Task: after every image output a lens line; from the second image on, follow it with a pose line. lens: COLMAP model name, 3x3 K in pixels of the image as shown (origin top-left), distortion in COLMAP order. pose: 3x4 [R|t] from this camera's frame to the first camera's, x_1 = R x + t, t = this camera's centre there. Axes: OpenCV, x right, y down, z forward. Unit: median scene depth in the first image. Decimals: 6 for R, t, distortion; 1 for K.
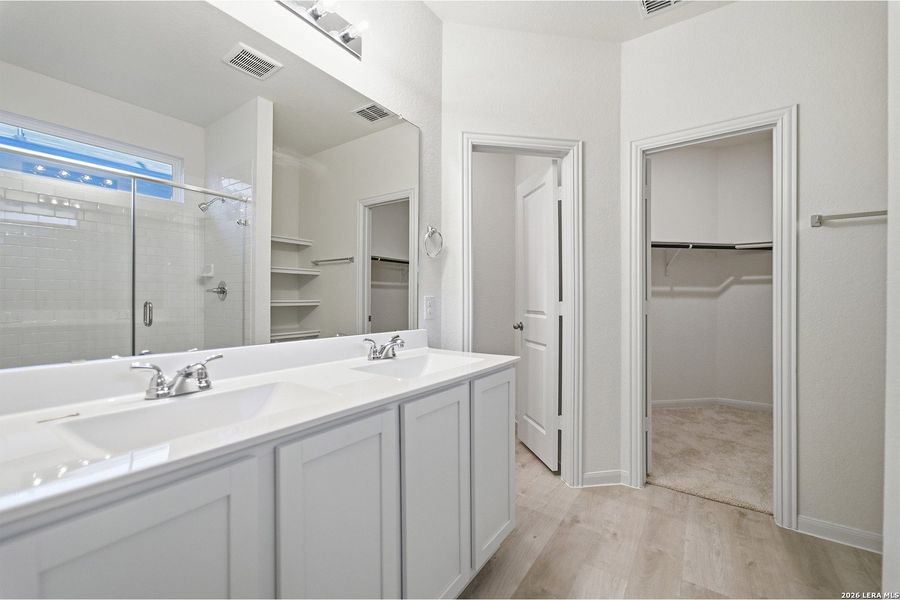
lens RADIAL K [[362.4, 0, 450.0], [0, 362.4, 300.0], [0, 0, 1]] dist [-0.001246, 0.000431]
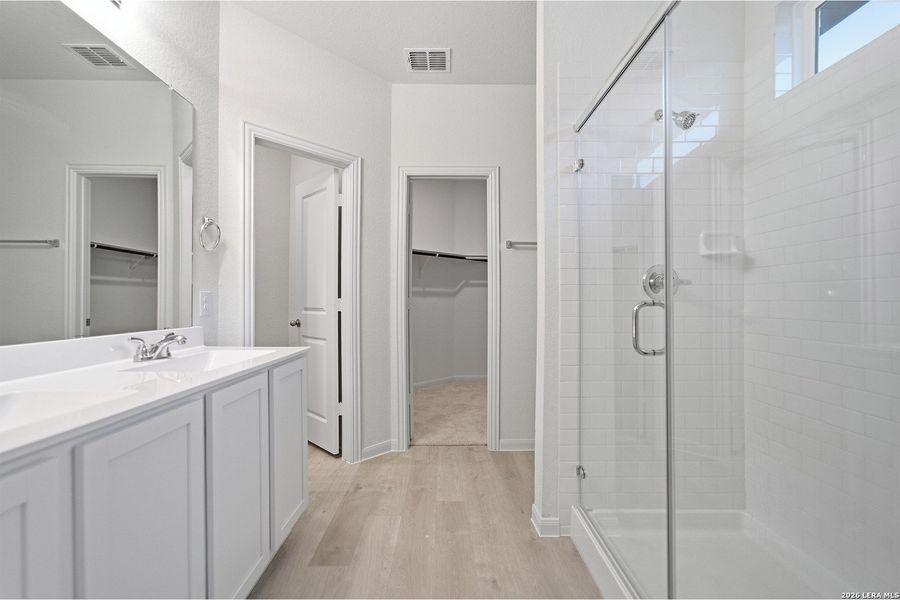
lens RADIAL K [[367.5, 0, 449.5], [0, 367.5, 292.3], [0, 0, 1]] dist [0.001457, 0.000436]
pose [[0.810905, 0.011433, 0.585066, -0.086380], [-0.000008, 0.999809, -0.019528, 0.008565], [-0.585178, 0.015831, 0.810751, -0.100718]]
